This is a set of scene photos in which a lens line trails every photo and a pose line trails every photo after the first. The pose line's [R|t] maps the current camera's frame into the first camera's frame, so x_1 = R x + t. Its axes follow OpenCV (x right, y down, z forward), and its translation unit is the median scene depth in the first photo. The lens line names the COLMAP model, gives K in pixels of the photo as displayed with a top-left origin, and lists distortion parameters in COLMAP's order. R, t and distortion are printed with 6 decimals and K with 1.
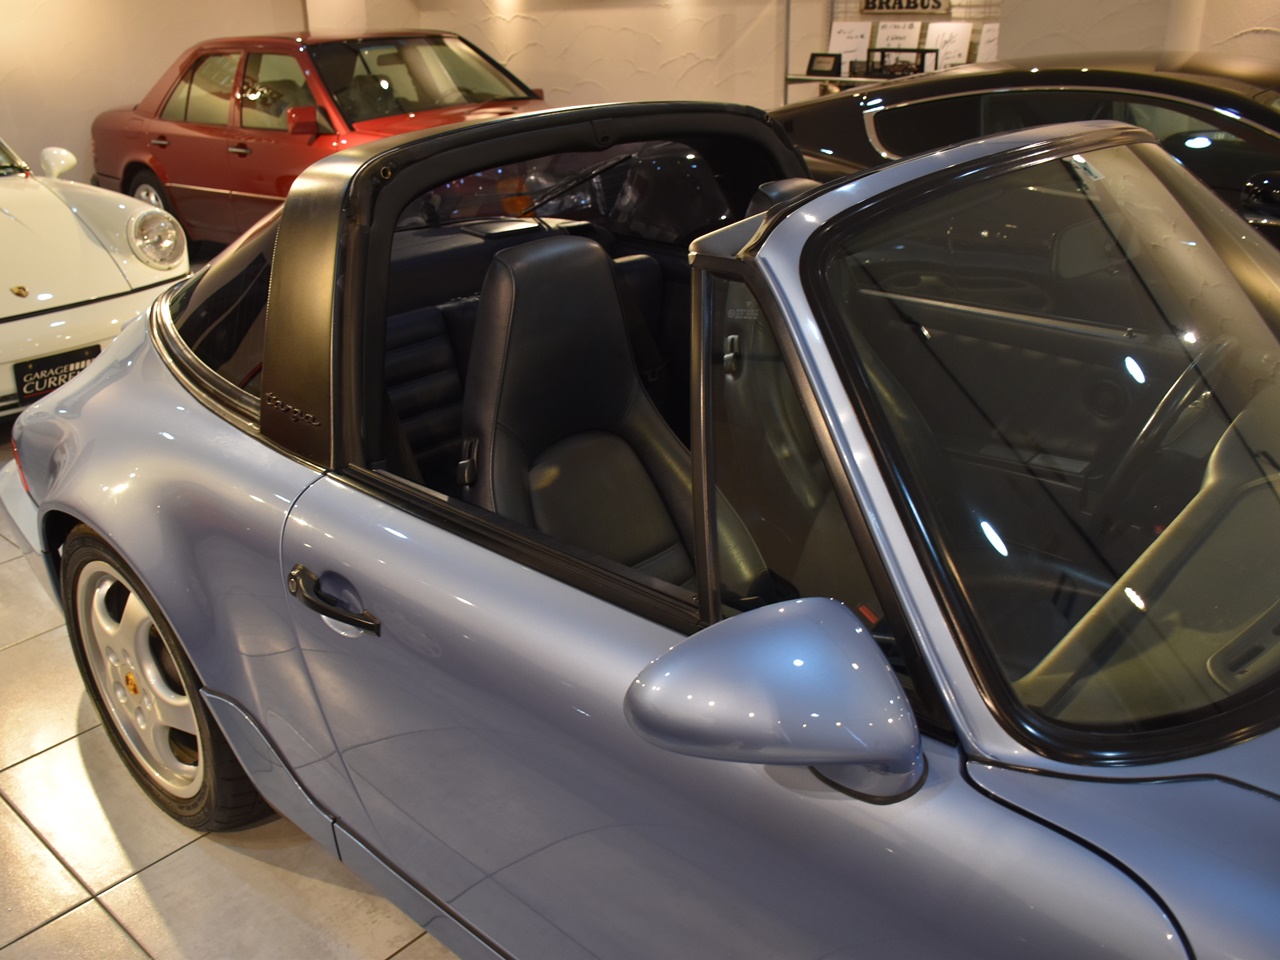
lens RADIAL K [[1114.1, 0, 585.2], [0, 1114.1, 475.1], [0, 0, 1]] dist [-0.132517, 0.093971]
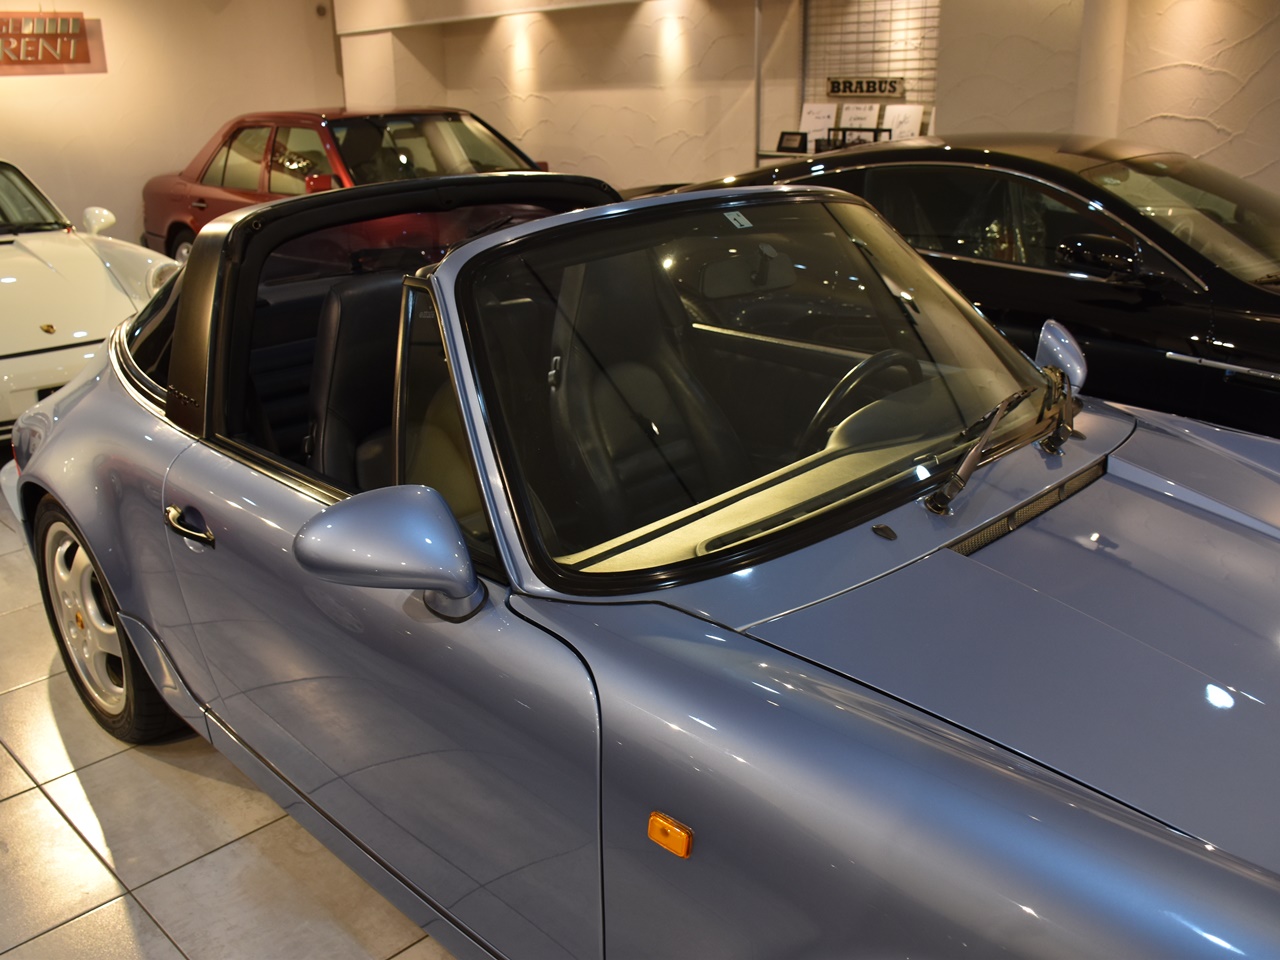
lens RADIAL K [[1126.9, 0, 640.0], [0, 1126.9, 480.0], [0, 0, 1]] dist [-0.130199, 0.082443]
pose [[0.999518, 0.019999, -0.023740, 0.103230], [-0.021391, 0.997977, -0.059867, 0.035143], [0.022495, 0.060346, 0.997924, -0.105486]]
